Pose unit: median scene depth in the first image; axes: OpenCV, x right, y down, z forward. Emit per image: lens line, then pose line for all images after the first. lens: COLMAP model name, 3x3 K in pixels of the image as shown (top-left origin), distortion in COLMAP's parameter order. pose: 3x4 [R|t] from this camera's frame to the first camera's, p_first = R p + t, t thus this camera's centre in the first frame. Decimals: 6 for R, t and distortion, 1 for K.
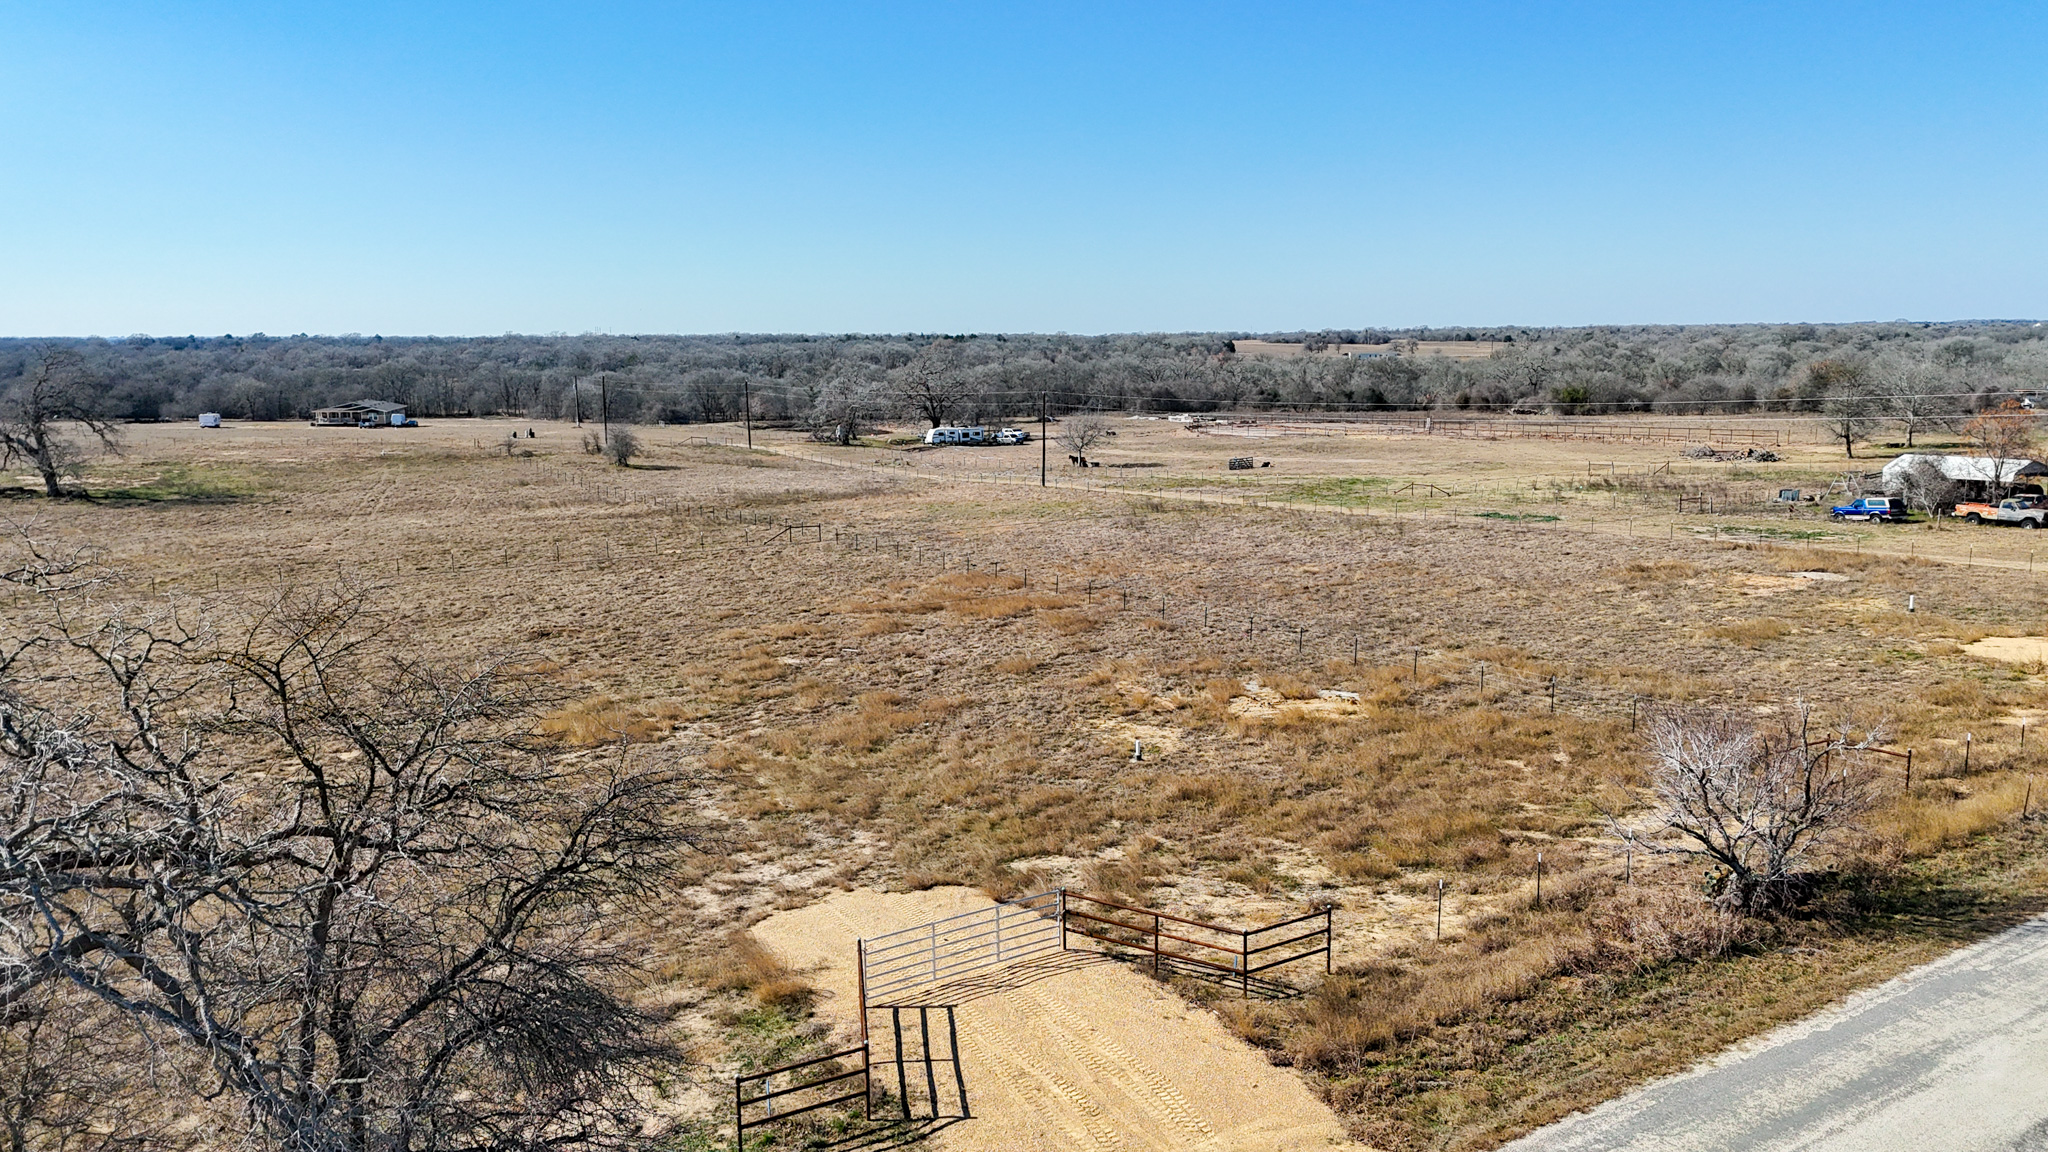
lens RADIAL K [[1494.6, 0, 1031.4], [0, 1494.6, 579.7], [0, 0, 1]] dist [0.100064, -0.108270]
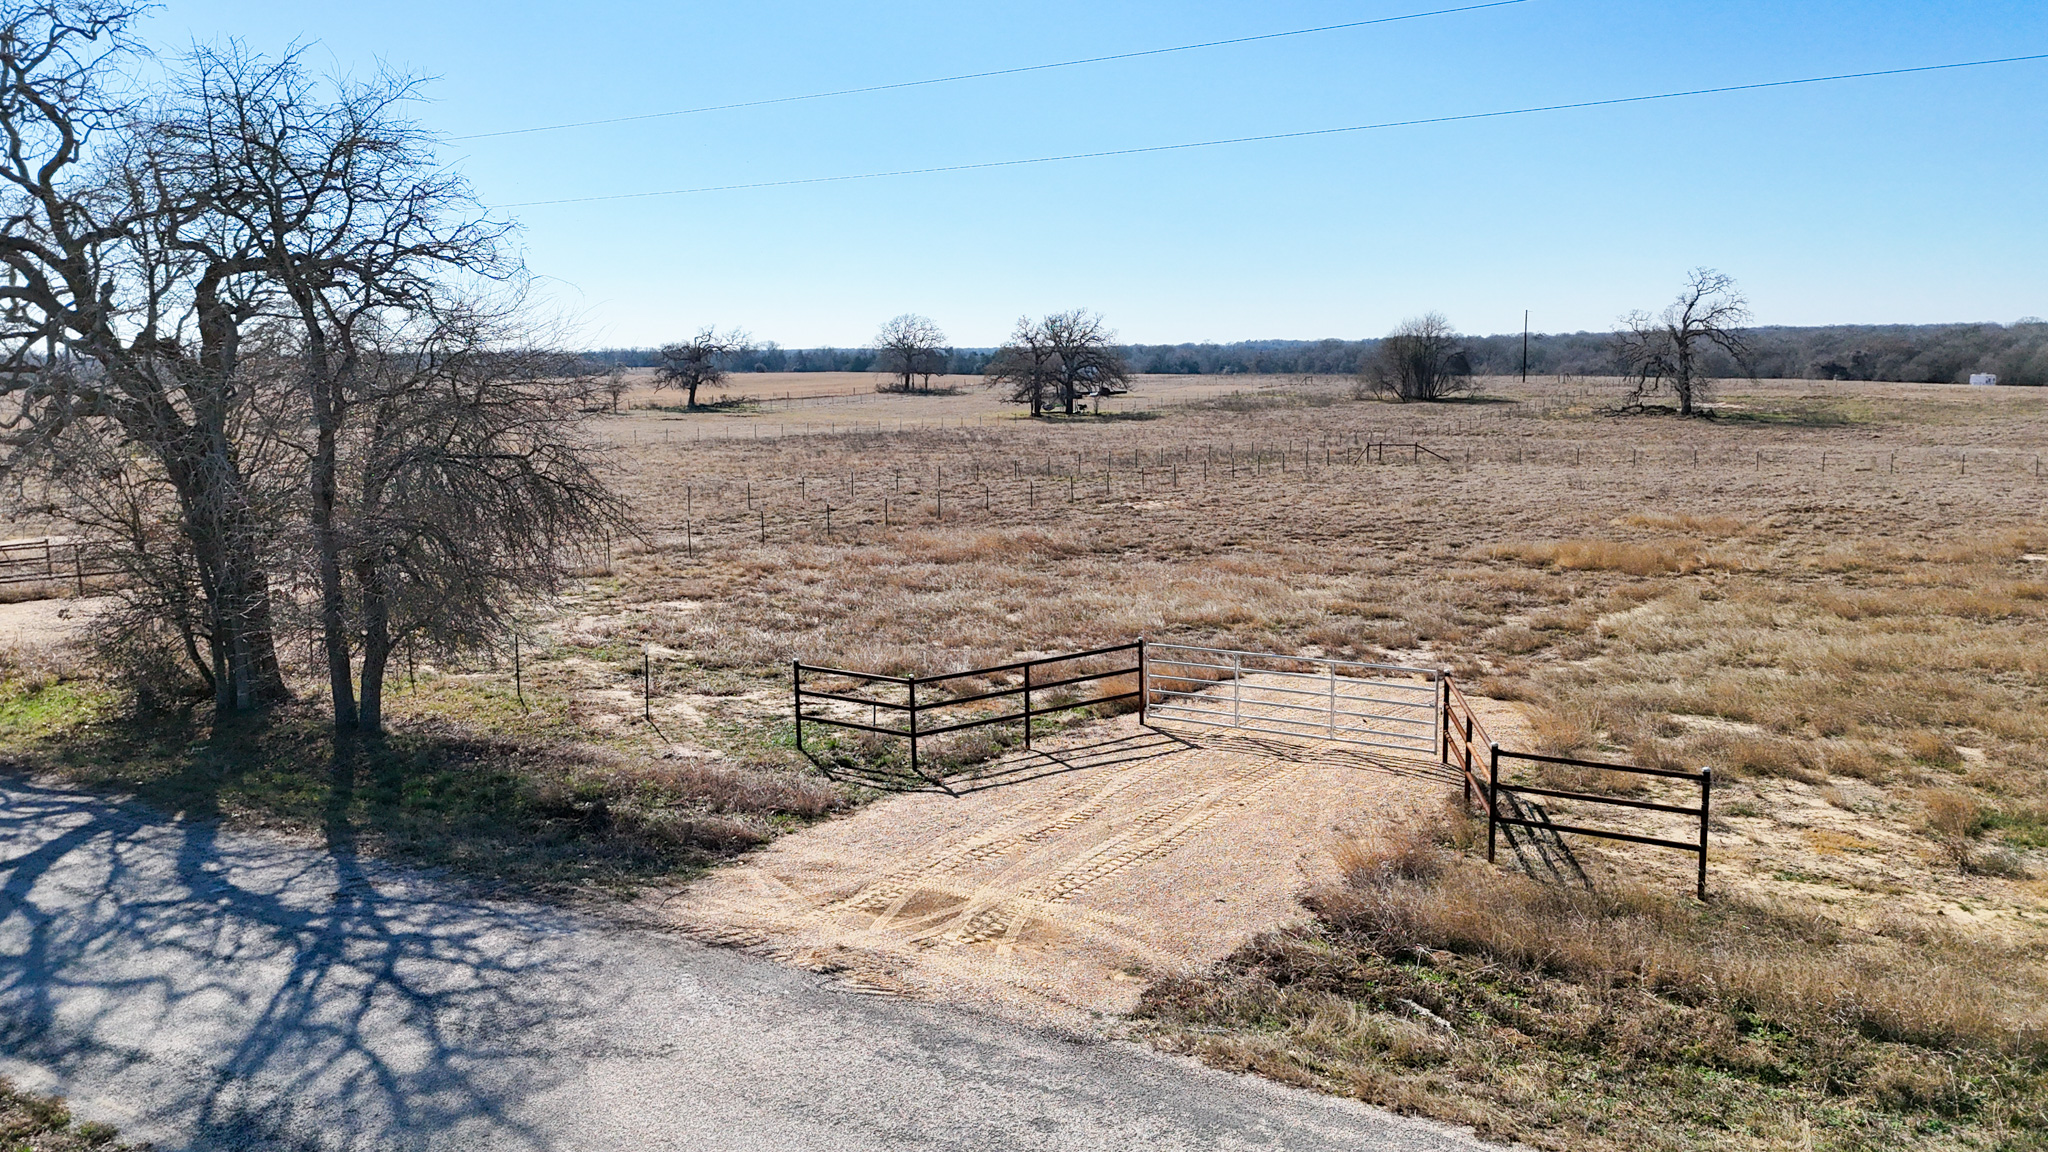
lens RADIAL K [[1494.6, 0, 1031.4], [0, 1494.6, 579.7], [0, 0, 1]] dist [0.100064, -0.108270]
pose [[0.441079, 0.136373, -0.887047, 0.120118], [-0.133017, 0.987405, 0.085660, 0.029759], [0.887556, 0.080210, 0.453664, 0.117816]]
